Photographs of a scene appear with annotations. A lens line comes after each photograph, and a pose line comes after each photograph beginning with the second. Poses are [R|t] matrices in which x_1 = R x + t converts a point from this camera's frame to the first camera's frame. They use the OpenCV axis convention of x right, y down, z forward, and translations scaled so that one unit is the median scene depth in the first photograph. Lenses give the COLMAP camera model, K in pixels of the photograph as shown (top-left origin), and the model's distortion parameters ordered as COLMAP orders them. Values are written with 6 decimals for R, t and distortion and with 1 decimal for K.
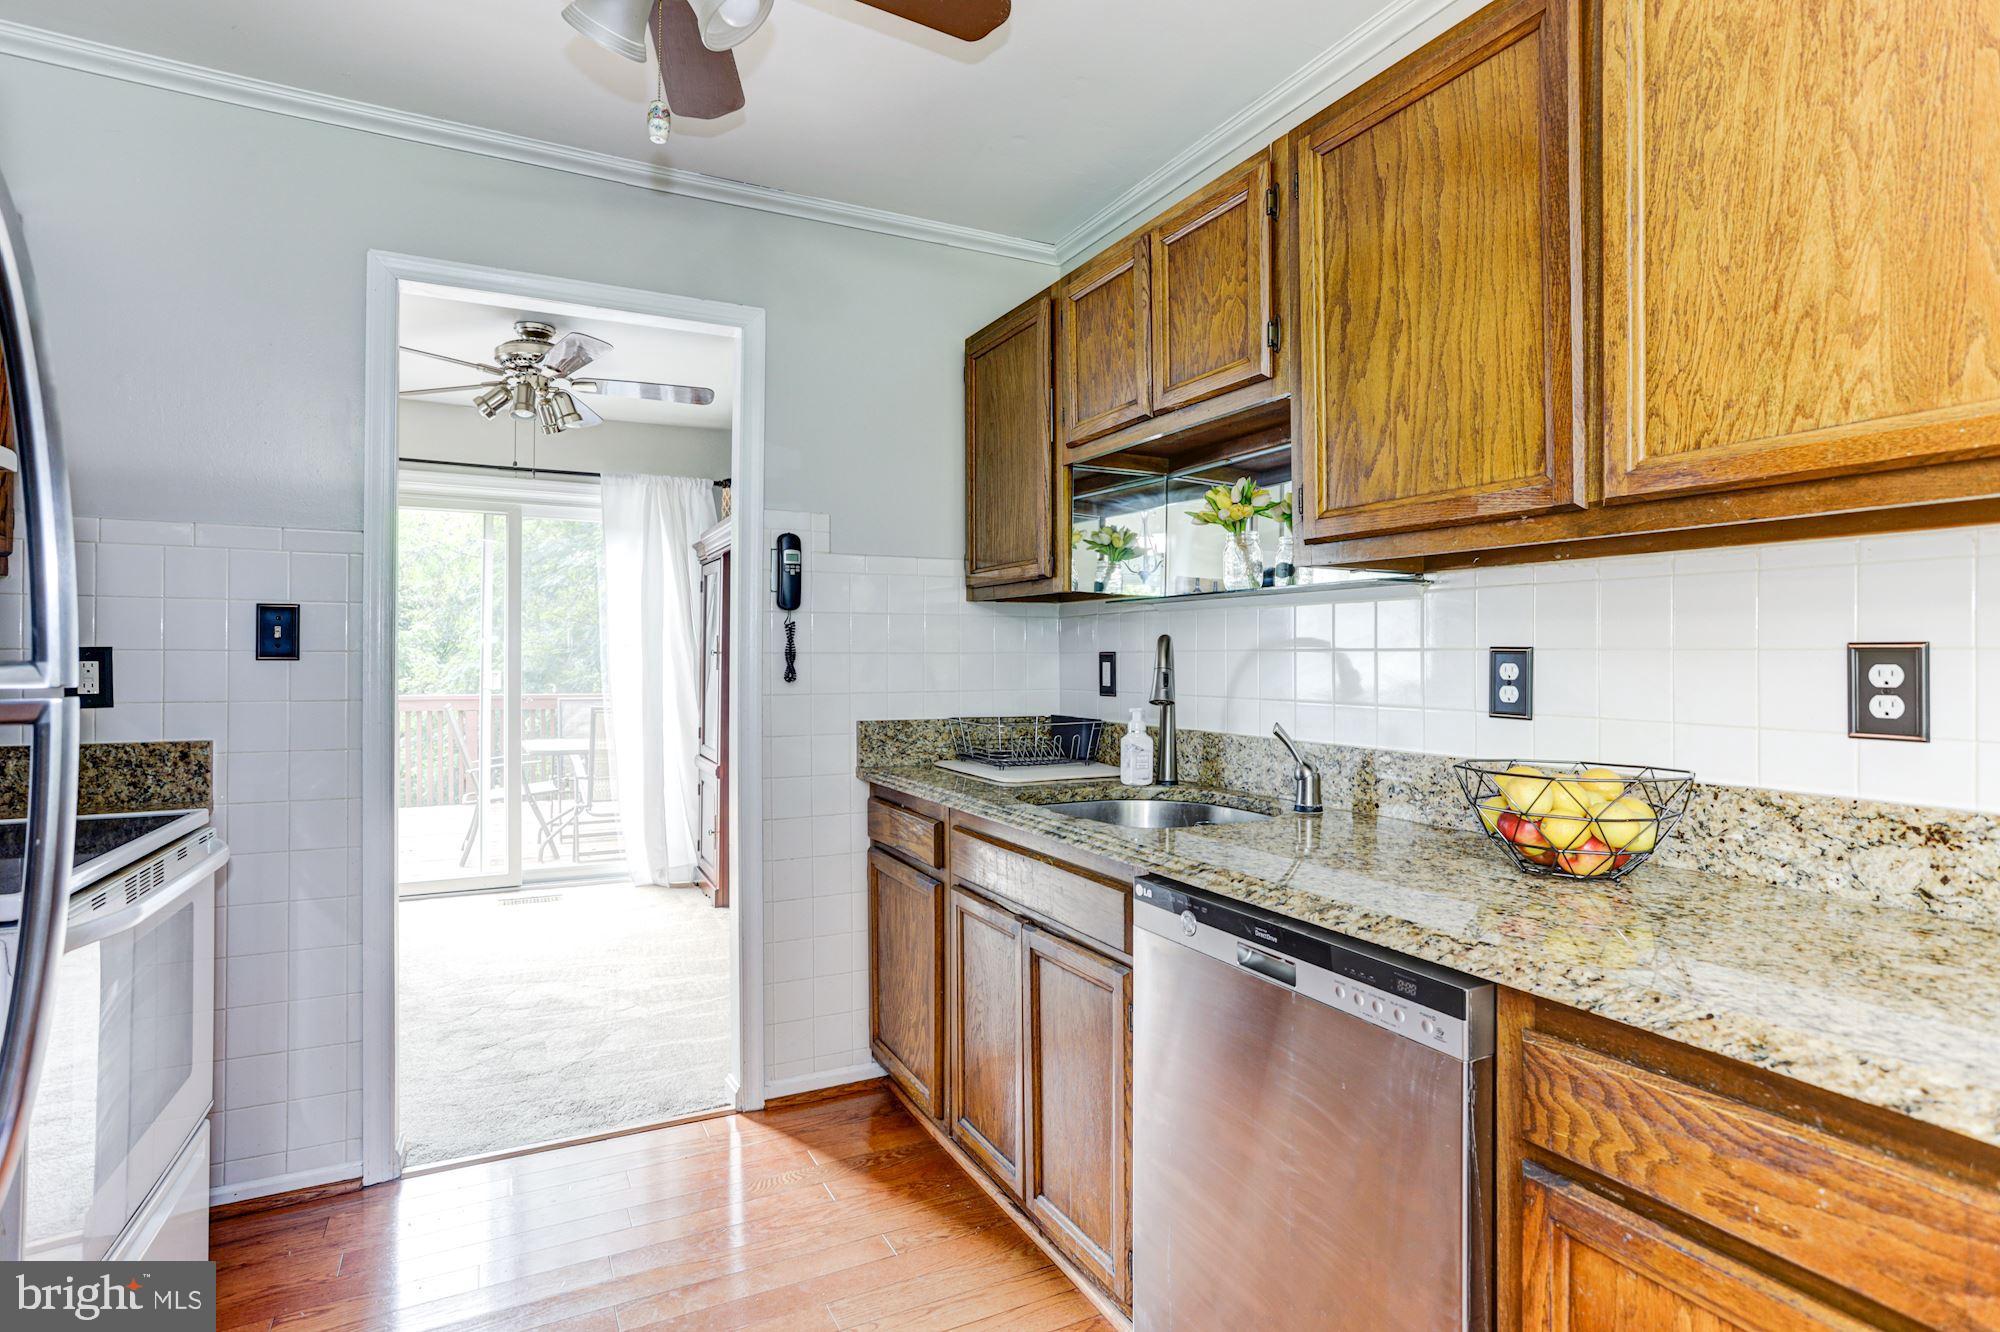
lens RADIAL K [[1017.3, 0, 1000.0], [0, 1017.3, 666.0], [0, 0, 1]] dist [-0.036160, 0.024947]
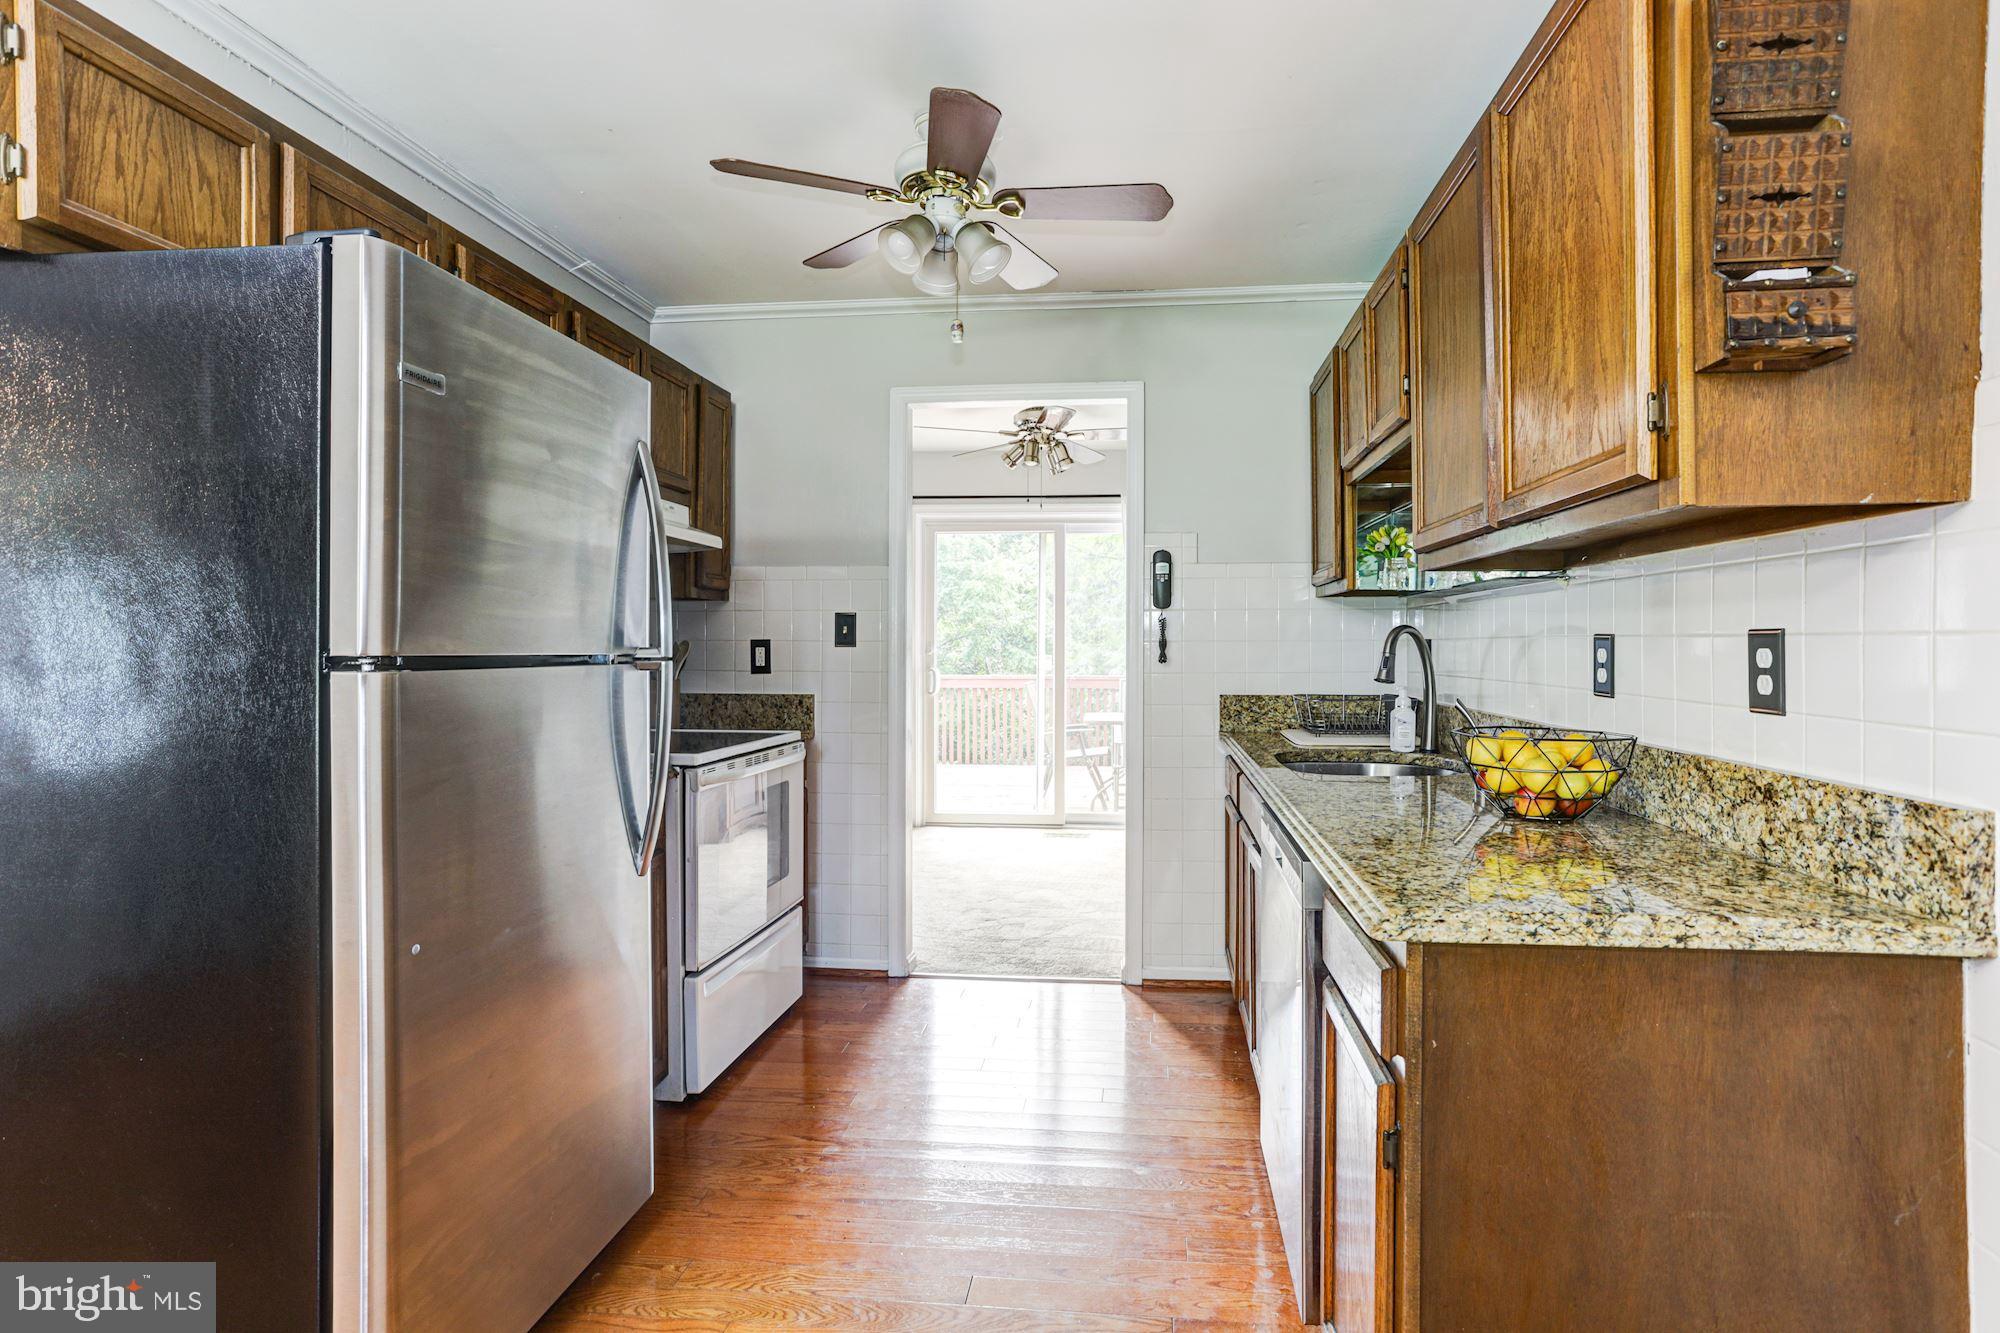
lens RADIAL K [[988.0, 0, 994.8], [0, 988.0, 649.6], [0, 0, 1]] dist [-0.059712, 0.021011]
pose [[0.832427, 0.000656, -0.554135, 0.318024], [-0.001805, 0.999997, -0.001528, 0.000720], [0.554132, 0.002272, 0.832425, -0.176894]]
